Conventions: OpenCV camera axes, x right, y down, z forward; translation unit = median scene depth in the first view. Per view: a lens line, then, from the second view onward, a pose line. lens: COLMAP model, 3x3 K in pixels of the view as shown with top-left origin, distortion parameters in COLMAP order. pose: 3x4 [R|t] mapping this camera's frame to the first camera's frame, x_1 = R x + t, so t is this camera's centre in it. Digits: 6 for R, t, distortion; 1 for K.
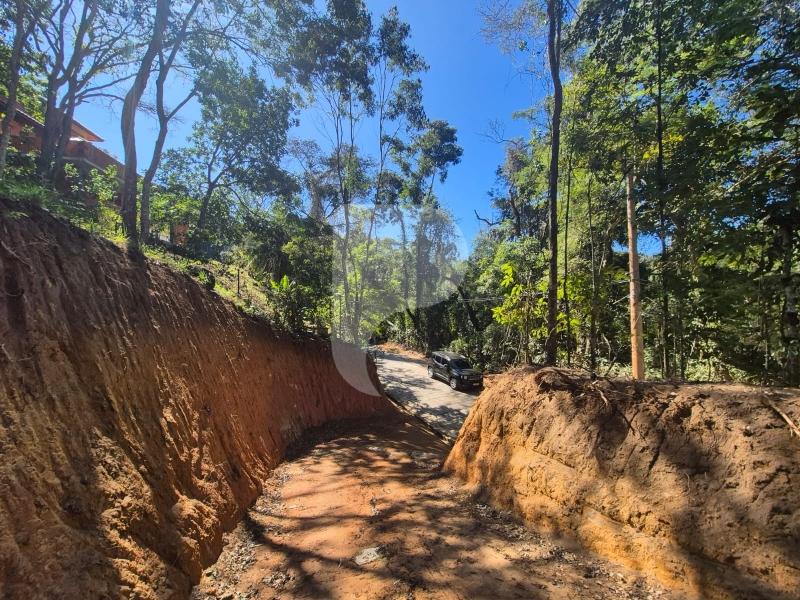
lens RADIAL K [[333.9, 0, 402.1], [0, 333.9, 292.5], [0, 0, 1]] dist [0.002875, 0.000090]
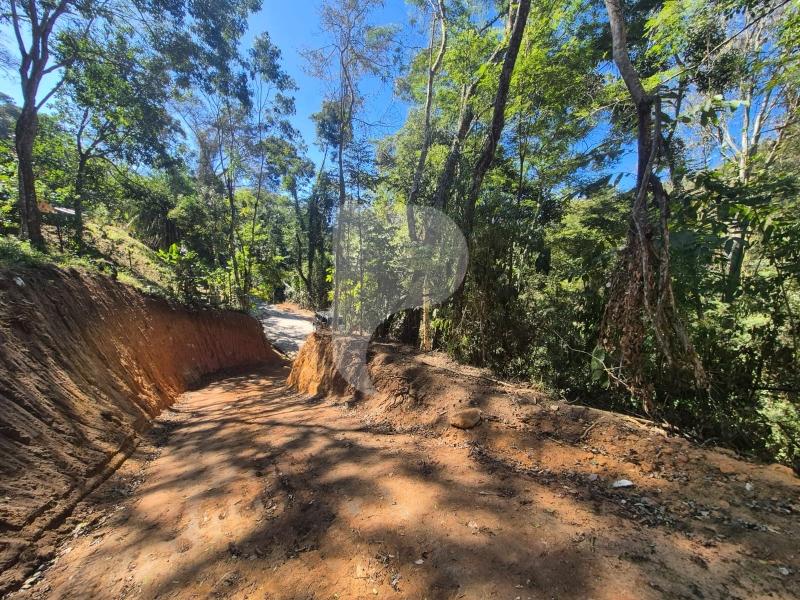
lens RADIAL K [[309.7, 0, 400.0], [0, 309.7, 300.0], [0, 0, 1]] dist [-0.001312, -0.000347]
pose [[0.958021, -0.013995, 0.286356, 0.097060], [-0.030560, 0.988133, 0.150533, -0.084848], [-0.285065, -0.152964, 0.946224, -0.296703]]
